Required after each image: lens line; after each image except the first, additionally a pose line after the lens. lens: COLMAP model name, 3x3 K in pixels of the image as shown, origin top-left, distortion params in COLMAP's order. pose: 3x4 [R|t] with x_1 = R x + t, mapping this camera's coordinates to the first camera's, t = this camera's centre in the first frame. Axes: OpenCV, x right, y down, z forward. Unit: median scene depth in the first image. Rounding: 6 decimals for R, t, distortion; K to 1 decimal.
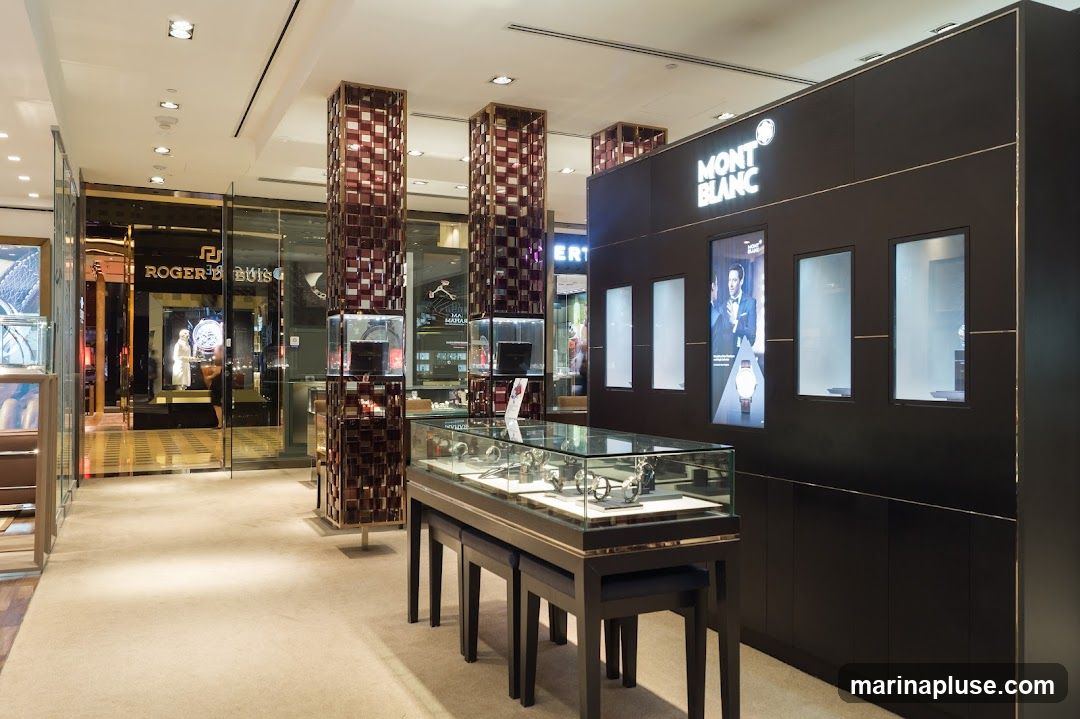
lens RADIAL K [[864.5, 0, 561.2], [0, 864.5, 360.4], [0, 0, 1]] dist [0.002573, 0.010116]
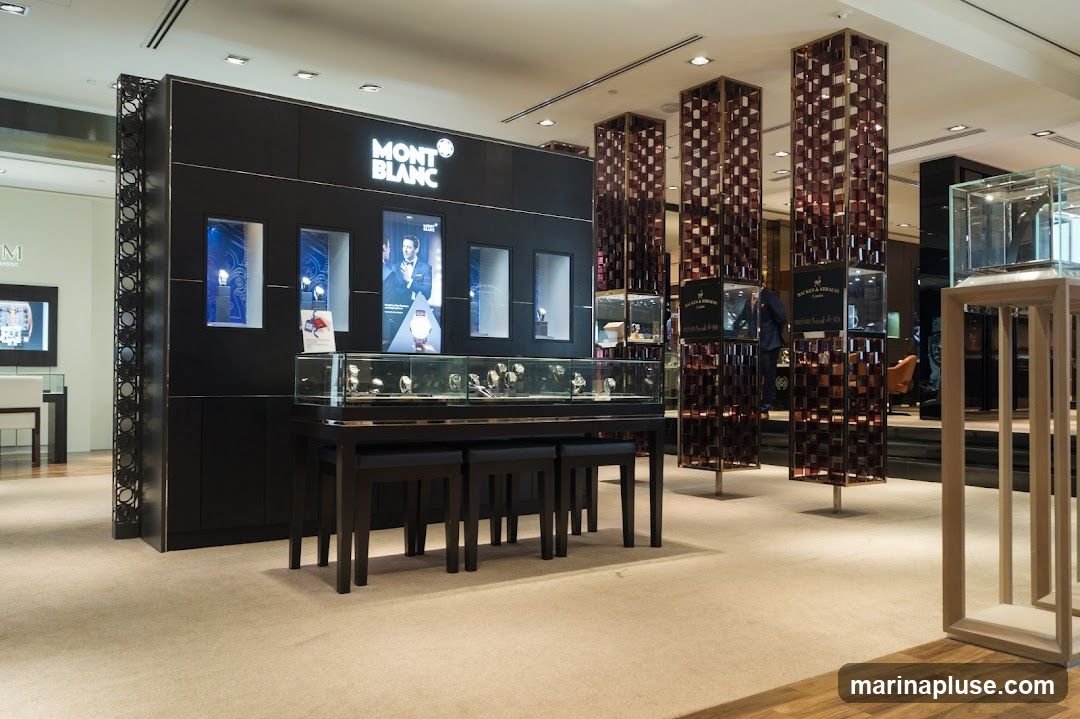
lens RADIAL K [[864.5, 0, 539.6], [0, 864.5, 363.2], [0, 0, 1]] dist [0.002573, 0.010116]
pose [[-0.154295, 0.012655, 0.987944, -1.085822], [-0.008419, 0.999865, -0.014123, 0.094974], [-0.987989, -0.010497, -0.154167, 0.992952]]
